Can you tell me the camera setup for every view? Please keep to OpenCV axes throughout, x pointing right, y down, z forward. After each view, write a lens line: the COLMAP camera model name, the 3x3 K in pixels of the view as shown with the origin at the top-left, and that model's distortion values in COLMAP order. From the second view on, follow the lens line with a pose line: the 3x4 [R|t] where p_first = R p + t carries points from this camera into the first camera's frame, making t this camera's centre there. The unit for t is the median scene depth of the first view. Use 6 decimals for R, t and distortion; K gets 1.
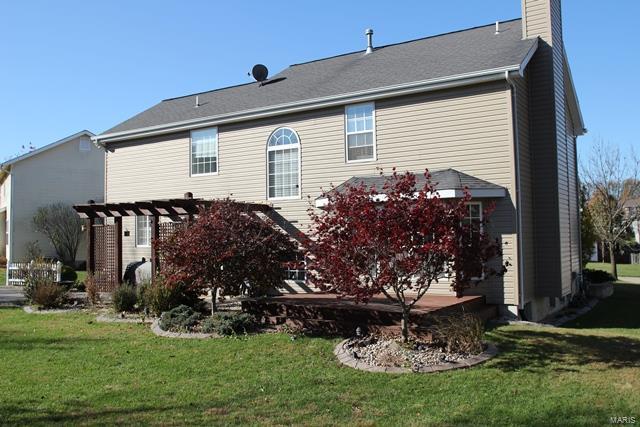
lens RADIAL K [[593.0, 0, 320.0], [0, 593.0, 213.5], [0, 0, 1]] dist [-0.087948, 0.100024]
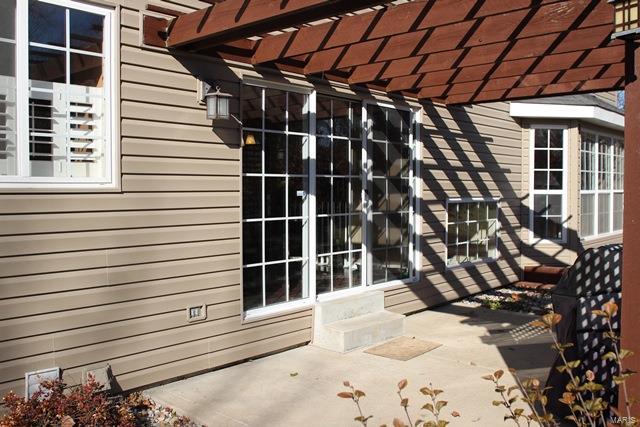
lens RADIAL K [[593.0, 0, 320.0], [0, 593.0, 213.5], [0, 0, 1]] dist [-0.087948, 0.100024]
pose [[0.174123, -0.026883, 0.984357, -0.496138], [-0.060273, 0.997462, 0.037902, 0.059594], [-0.982877, -0.065930, 0.172061, 0.961186]]
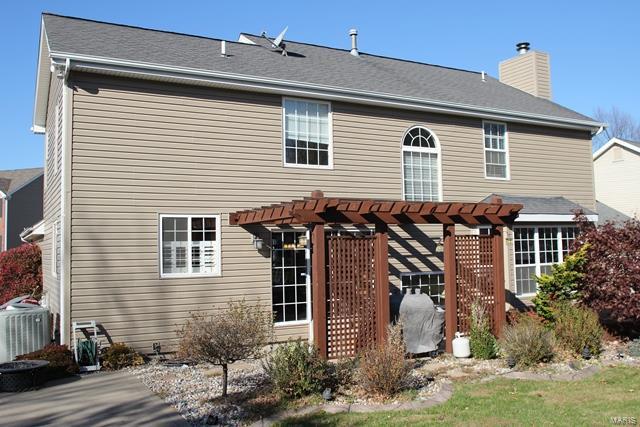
lens RADIAL K [[593.0, 0, 320.0], [0, 593.0, 213.5], [0, 0, 1]] dist [-0.087948, 0.100024]
pose [[0.499587, 0.050153, 0.864811, -0.802480], [-0.038058, 0.998629, -0.035928, 0.013940], [-0.865427, -0.014964, 0.500811, 0.655033]]
